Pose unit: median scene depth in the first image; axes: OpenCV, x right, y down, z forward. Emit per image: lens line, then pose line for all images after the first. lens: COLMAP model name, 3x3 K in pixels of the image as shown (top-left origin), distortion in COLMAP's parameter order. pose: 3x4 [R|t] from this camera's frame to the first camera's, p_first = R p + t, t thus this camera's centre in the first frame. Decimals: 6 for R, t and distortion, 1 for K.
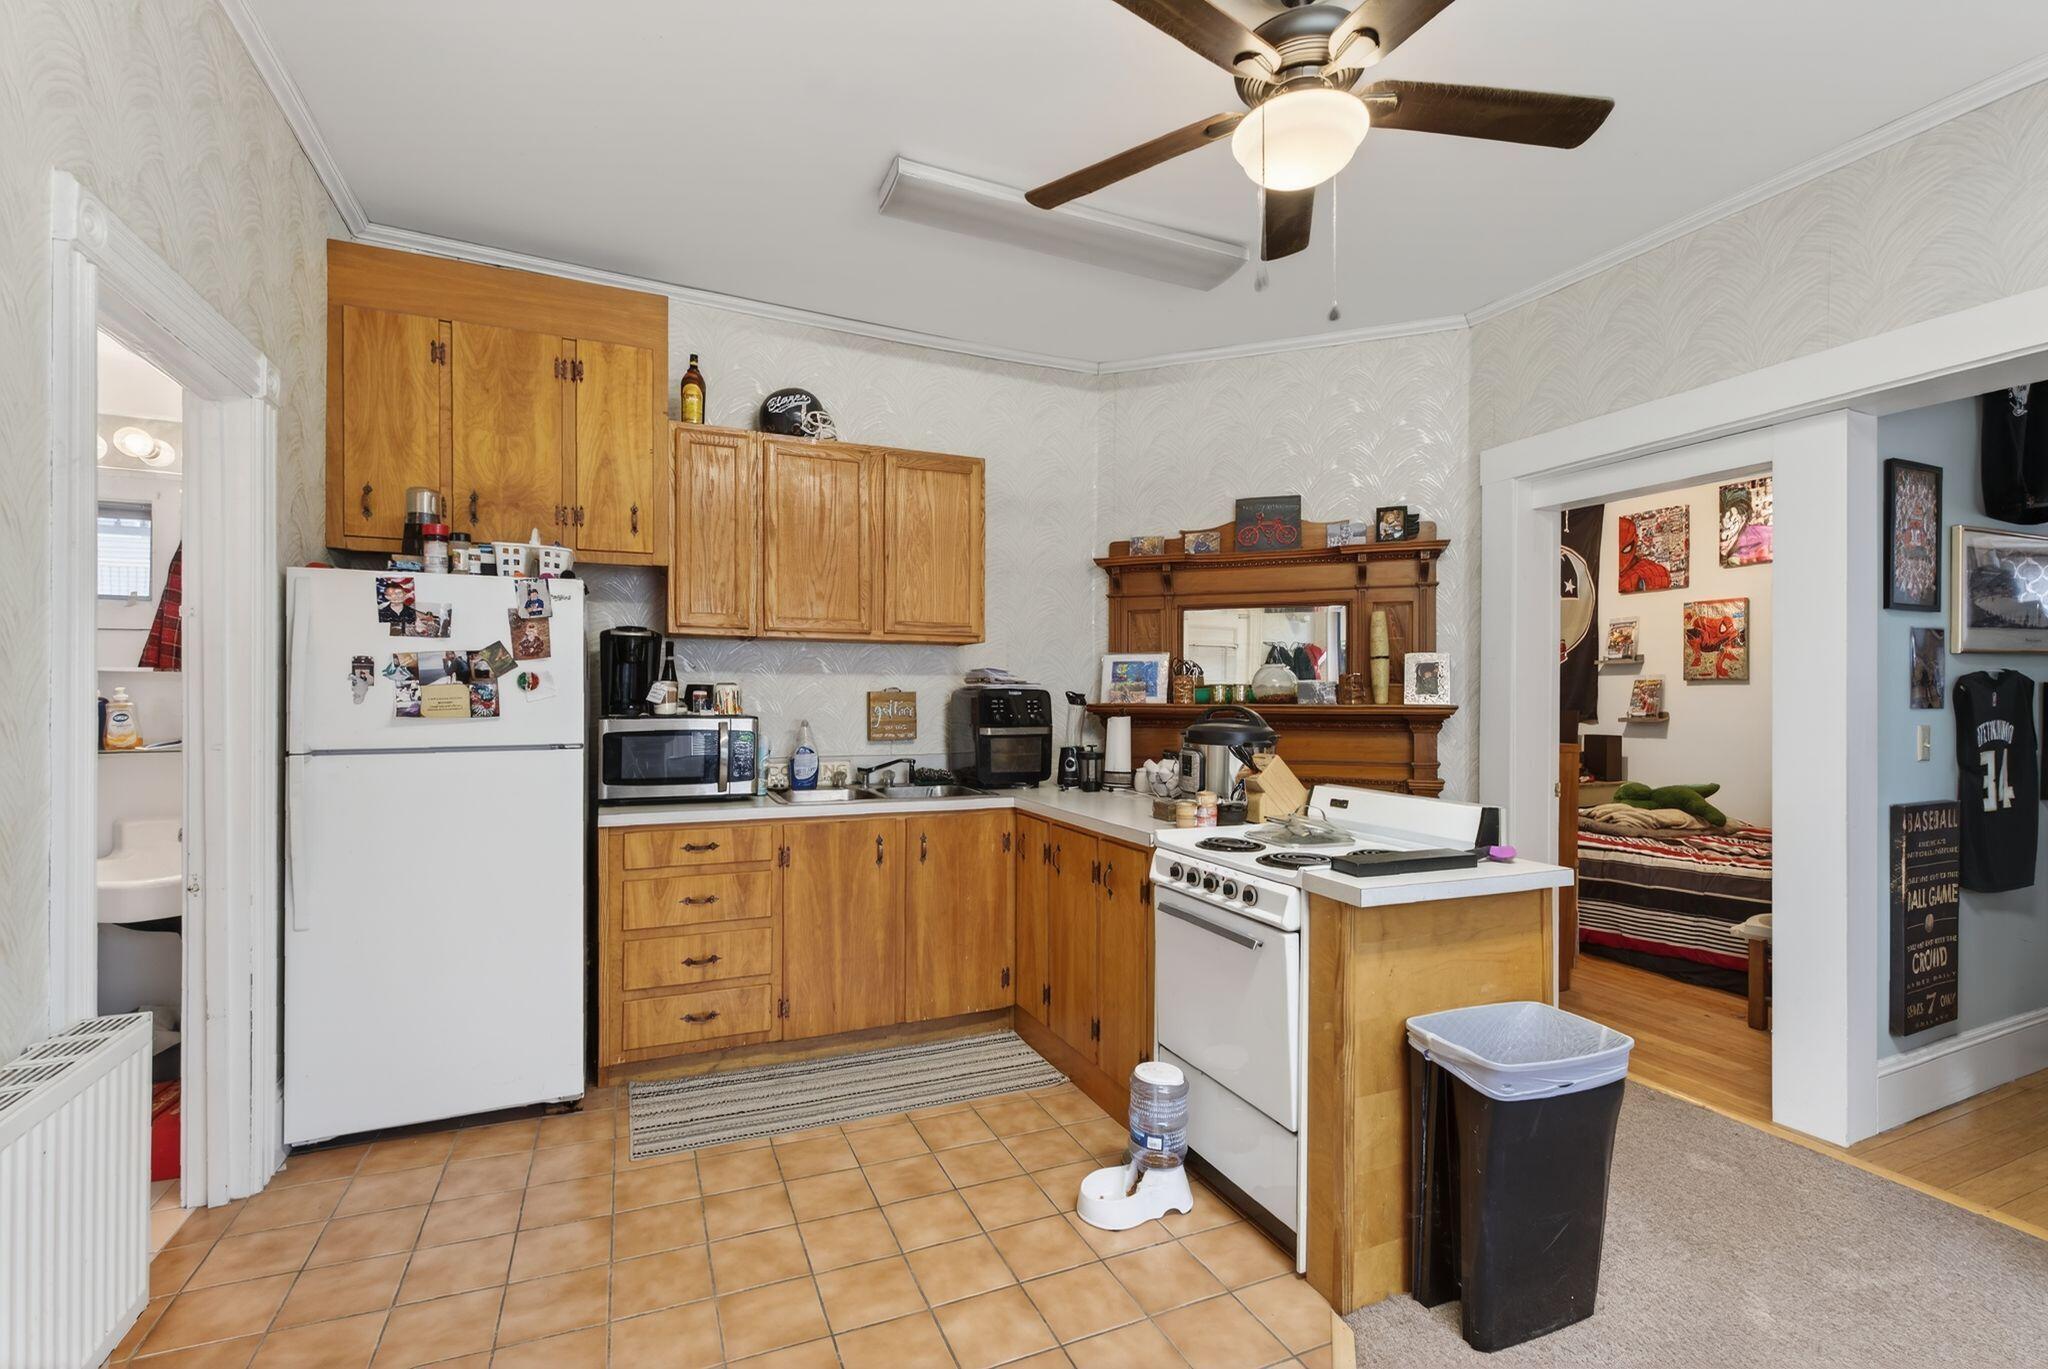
lens RADIAL K [[888.9, 0, 1025.6], [0, 888.9, 693.3], [0, 0, 1]] dist [-0.002274, -0.000848]
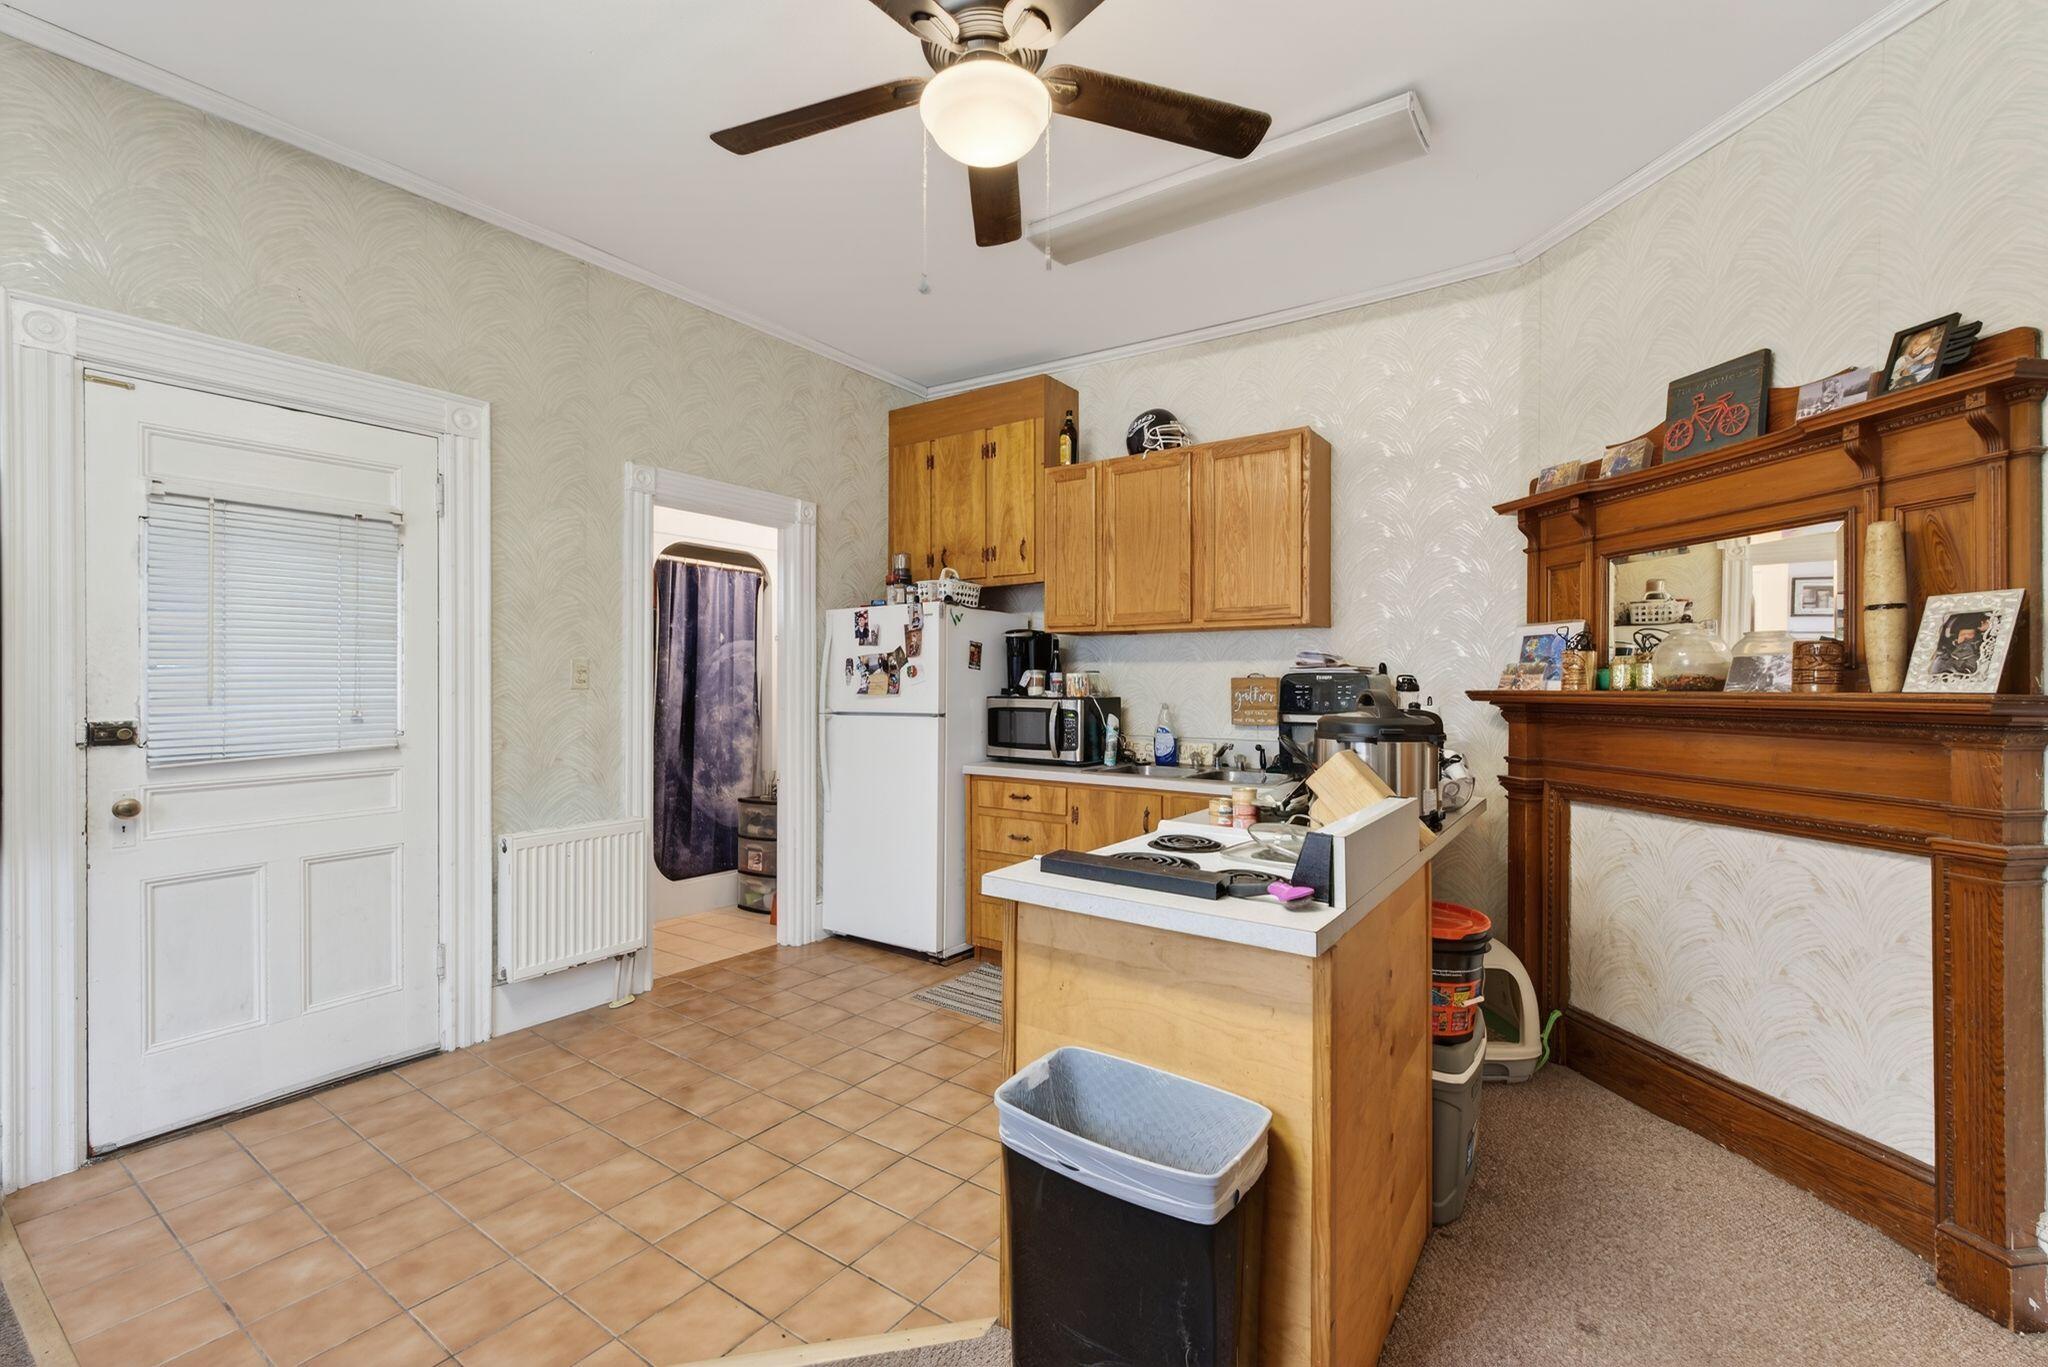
lens RADIAL K [[888.9, 0, 1026.0], [0, 888.9, 680.5], [0, 0, 1]] dist [-0.002274, -0.000848]
pose [[0.513581, -0.005289, -0.858025, 0.727896], [0.000376, 0.999982, -0.005938, 0.009606], [0.858041, 0.002727, 0.513574, 0.326308]]
